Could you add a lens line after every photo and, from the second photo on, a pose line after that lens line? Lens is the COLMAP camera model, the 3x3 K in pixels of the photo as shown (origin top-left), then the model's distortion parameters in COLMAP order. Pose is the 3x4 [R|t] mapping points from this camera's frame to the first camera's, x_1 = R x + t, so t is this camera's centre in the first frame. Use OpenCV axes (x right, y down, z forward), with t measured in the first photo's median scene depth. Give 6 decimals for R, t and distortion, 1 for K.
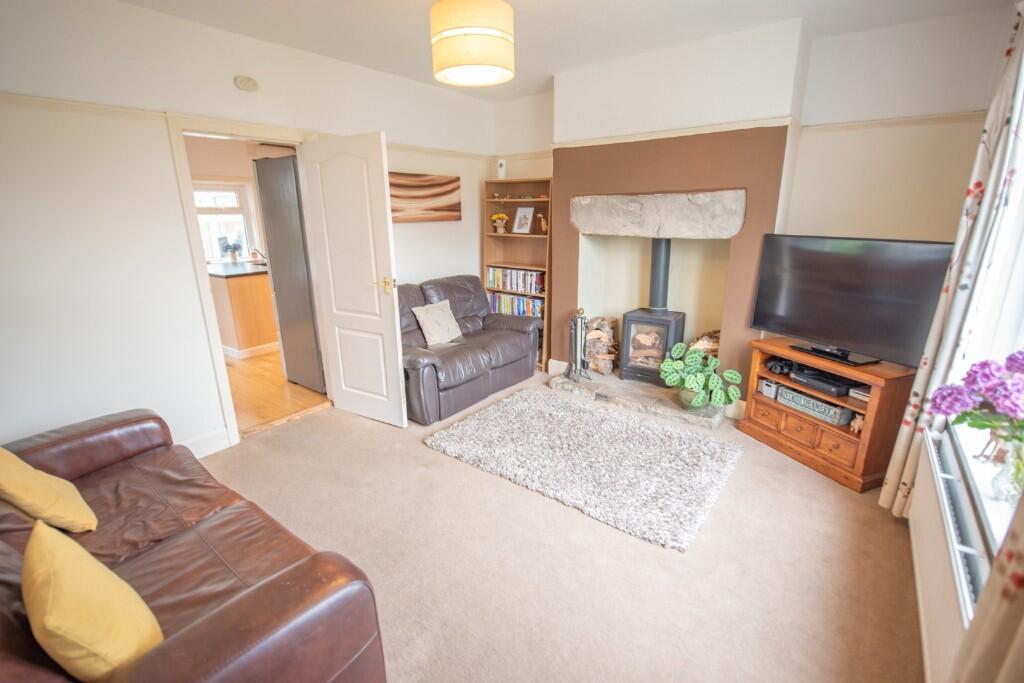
lens RADIAL K [[472.5, 0, 512.0], [0, 472.5, 341.5], [0, 0, 1]] dist [-0.003370, -0.000467]
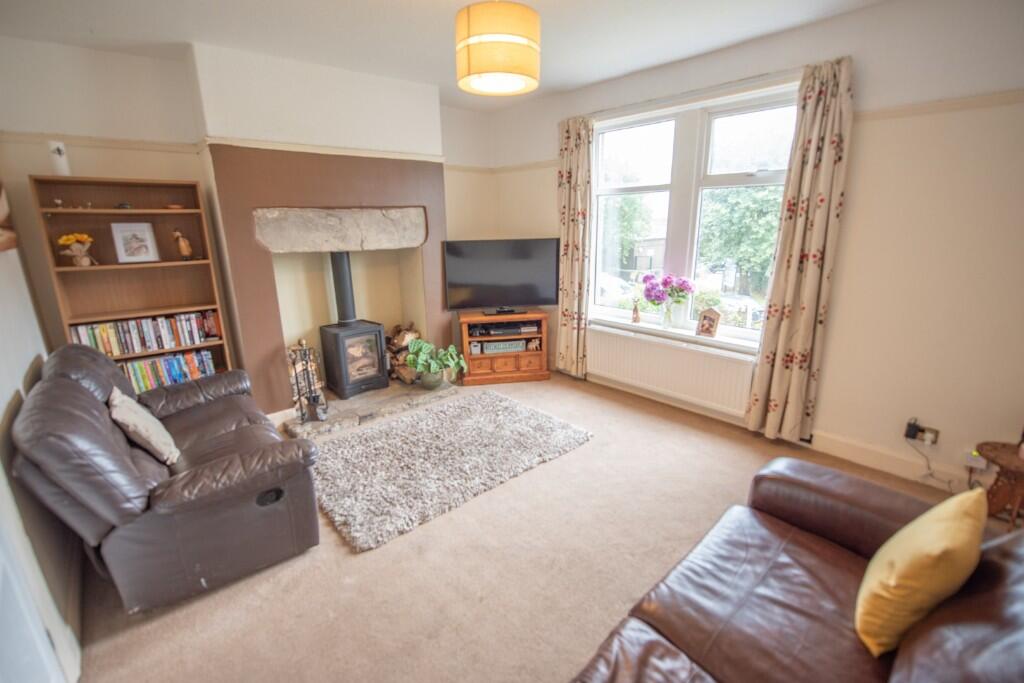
lens RADIAL K [[449.1, 0, 512.0], [0, 449.1, 341.5], [0, 0, 1]] dist [-0.004769, -0.000698]
pose [[0.182654, -0.248523, 0.951249, -0.591106], [0.275974, 0.941587, 0.193008, -0.123482], [-0.943650, 0.227266, 0.240571, 0.467792]]
